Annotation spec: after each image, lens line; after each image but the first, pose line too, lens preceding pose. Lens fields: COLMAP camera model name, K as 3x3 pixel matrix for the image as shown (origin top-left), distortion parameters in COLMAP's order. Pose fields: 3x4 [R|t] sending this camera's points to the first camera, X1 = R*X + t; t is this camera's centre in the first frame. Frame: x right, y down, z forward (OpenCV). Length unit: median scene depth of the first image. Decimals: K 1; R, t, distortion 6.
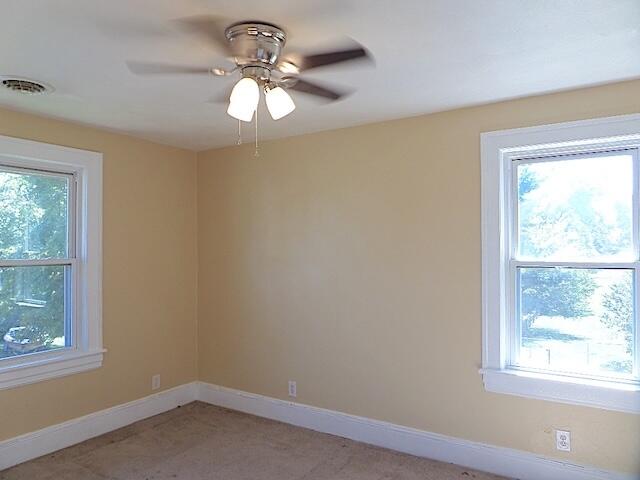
lens RADIAL K [[468.8, 0, 318.0], [0, 468.8, 245.8], [0, 0, 1]] dist [-0.007589, -0.007146]
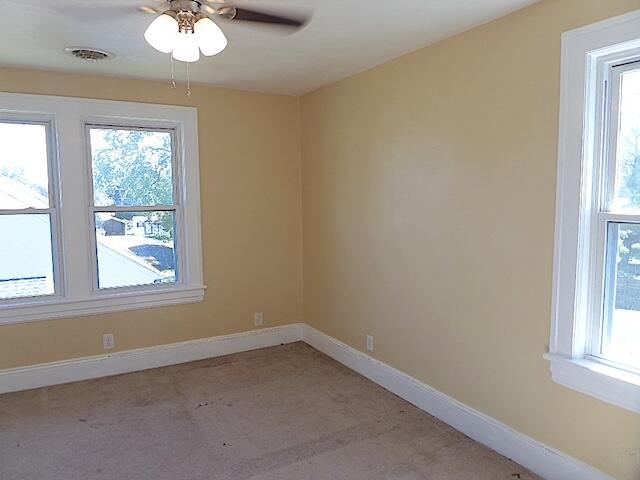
lens RADIAL K [[468.8, 0, 318.0], [0, 468.8, 245.8], [0, 0, 1]] dist [-0.007589, -0.007146]
pose [[0.887480, 0.046476, -0.458497, 0.306097], [0.009219, 0.992912, 0.118491, -0.005893], [0.460754, -0.109386, 0.880761, 0.144263]]
